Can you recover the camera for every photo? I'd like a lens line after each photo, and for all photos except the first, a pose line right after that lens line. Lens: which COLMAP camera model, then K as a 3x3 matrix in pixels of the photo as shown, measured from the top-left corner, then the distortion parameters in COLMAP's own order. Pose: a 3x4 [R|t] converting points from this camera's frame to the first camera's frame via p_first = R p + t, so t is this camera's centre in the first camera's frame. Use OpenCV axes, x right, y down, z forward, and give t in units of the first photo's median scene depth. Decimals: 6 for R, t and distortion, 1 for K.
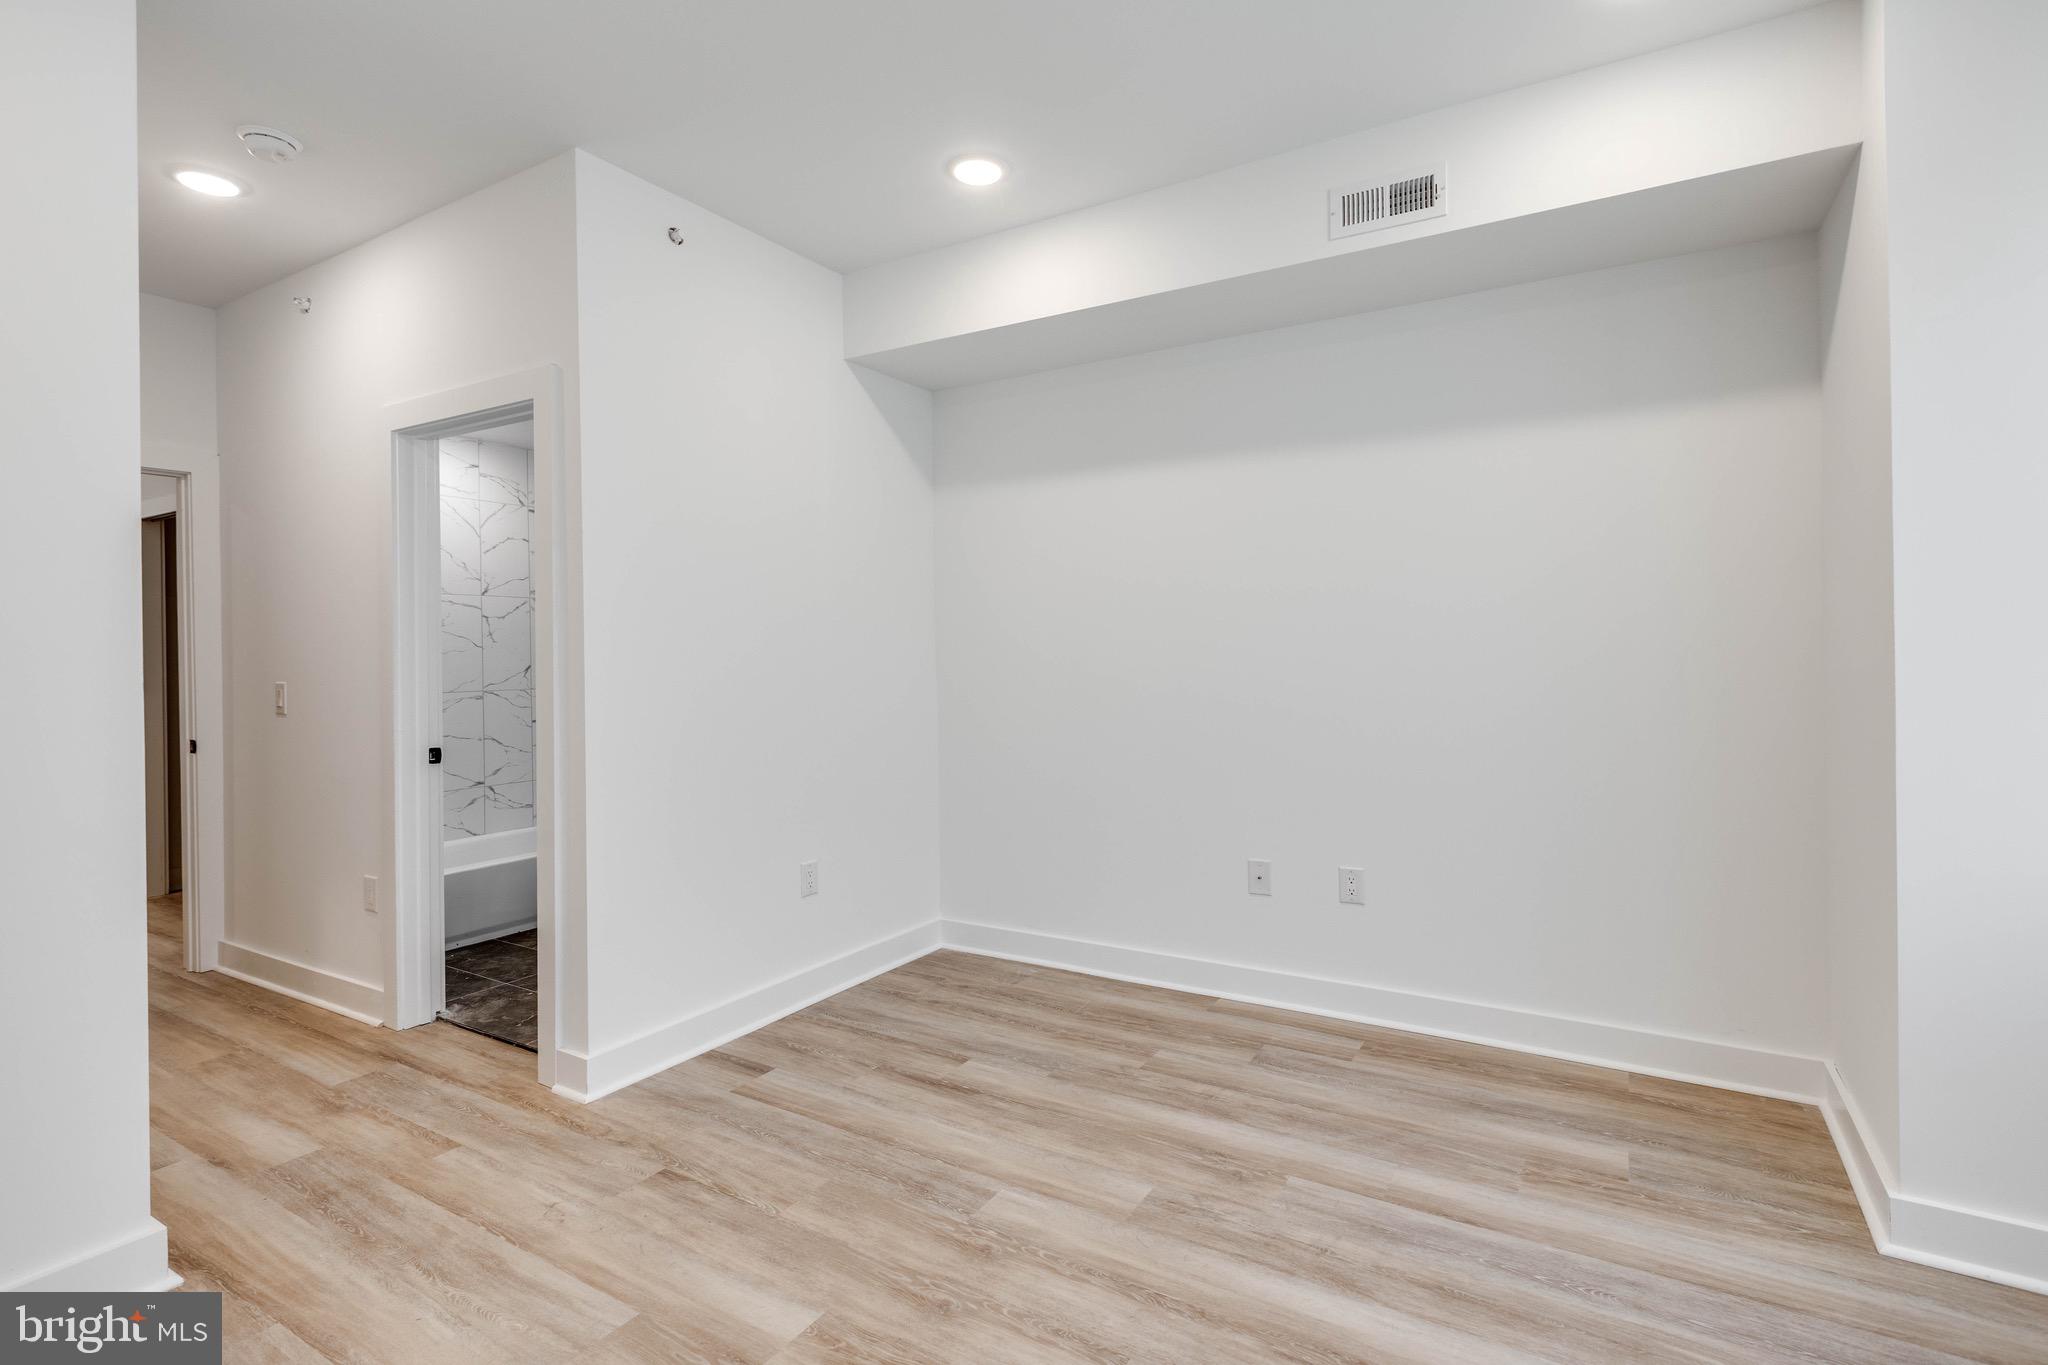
lens RADIAL K [[926.5, 0, 1049.5], [0, 926.5, 649.1], [0, 0, 1]] dist [-0.003371, -0.001323]
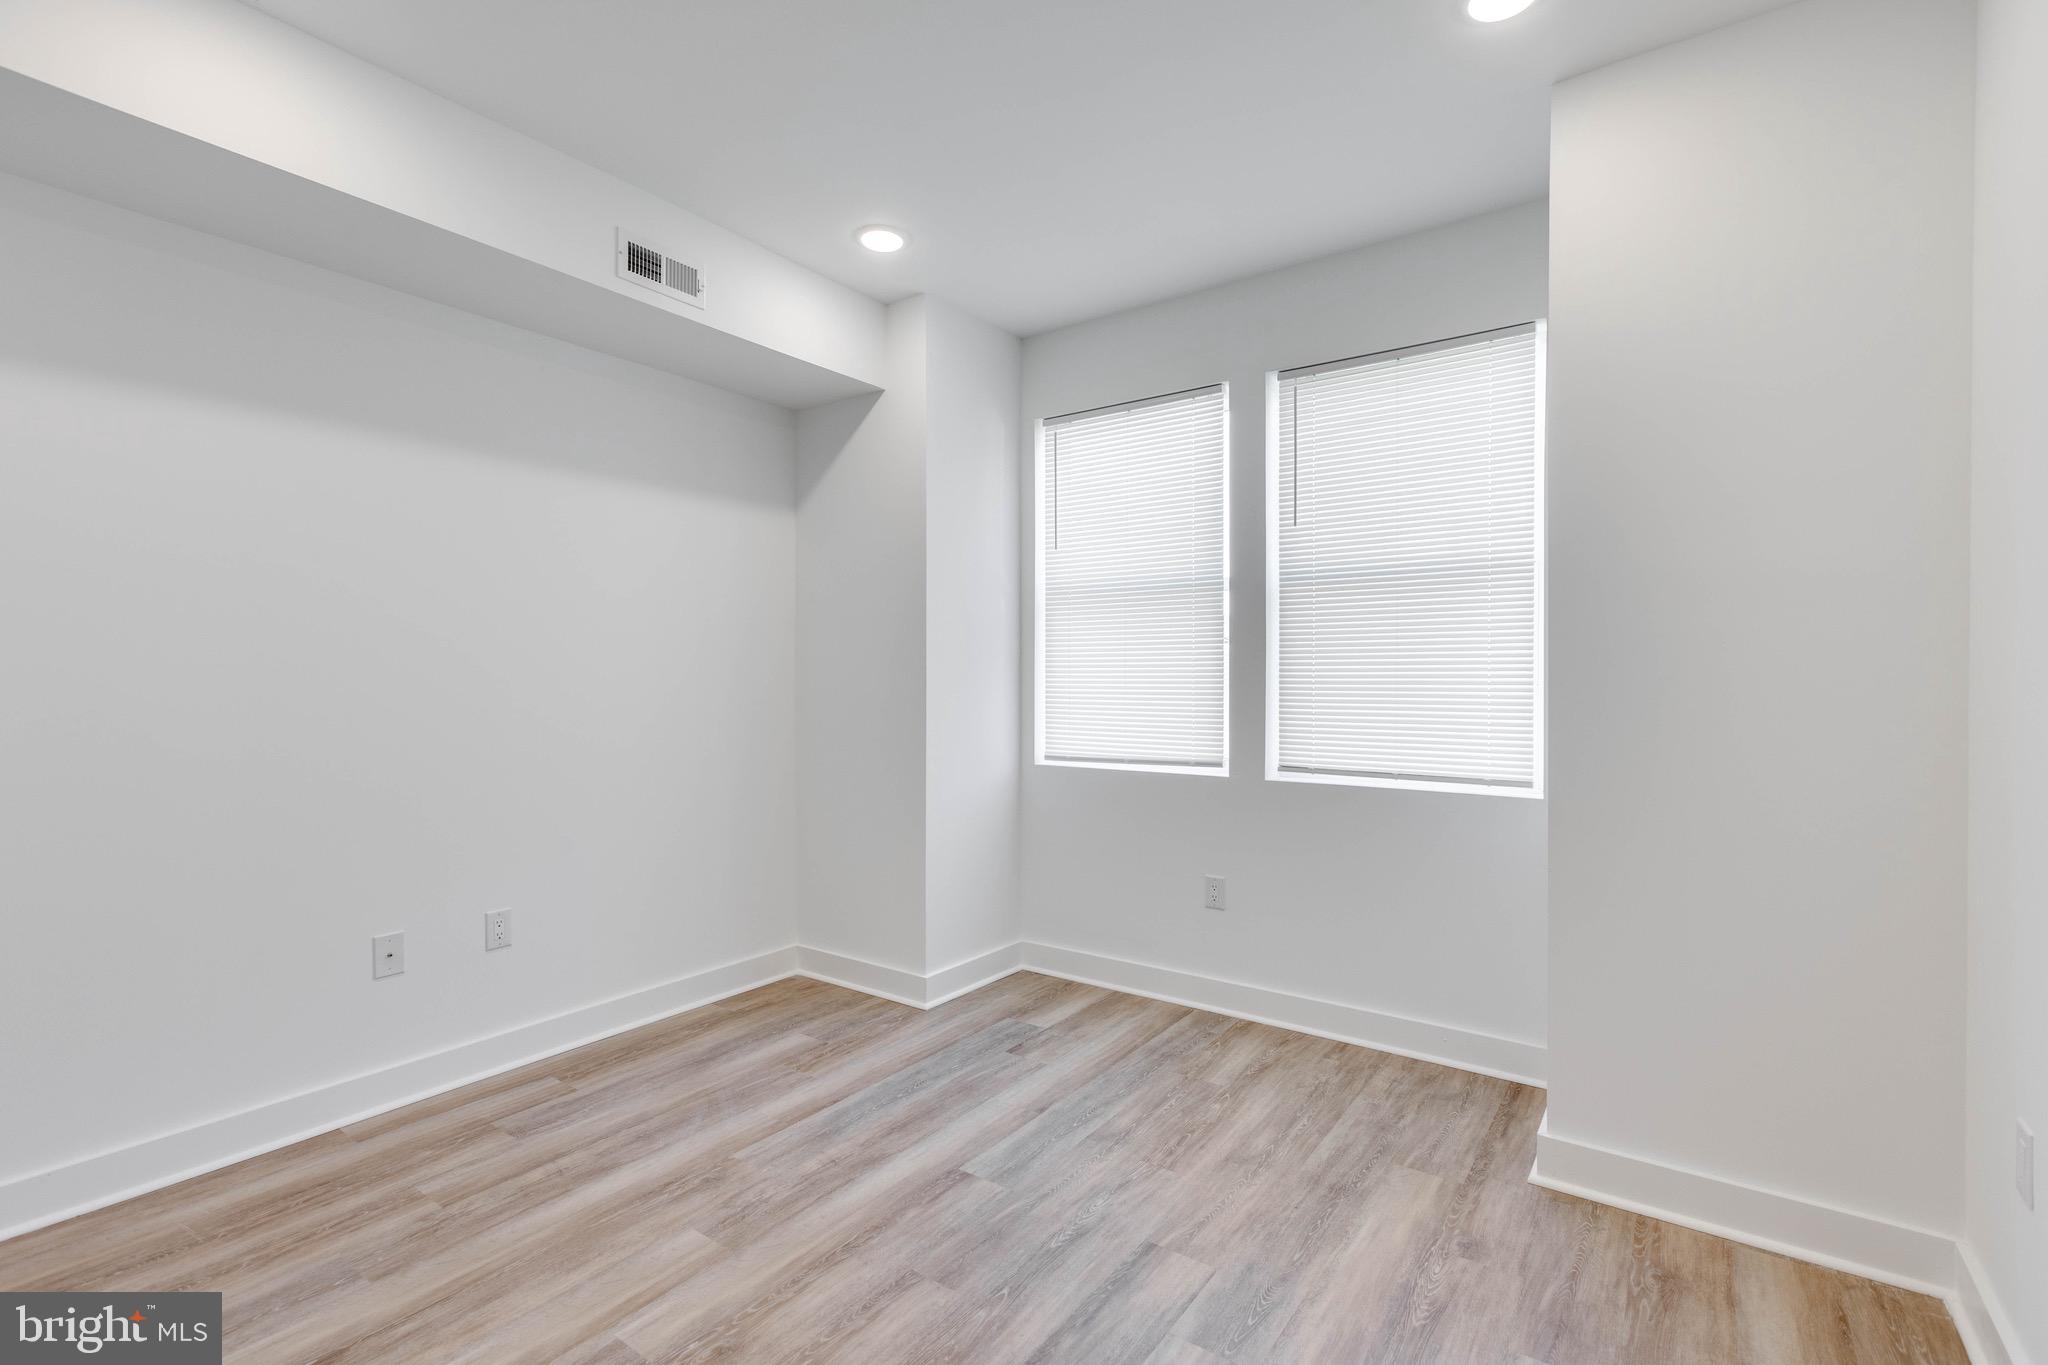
lens RADIAL K [[926.5, 0, 1026.6], [0, 926.5, 677.8], [0, 0, 1]] dist [-0.003371, -0.001323]
pose [[0.106154, 0.008442, 0.994314, -0.712919], [-0.002030, 0.999964, -0.008273, 0.008982], [-0.994348, -0.001140, 0.106167, 0.475813]]
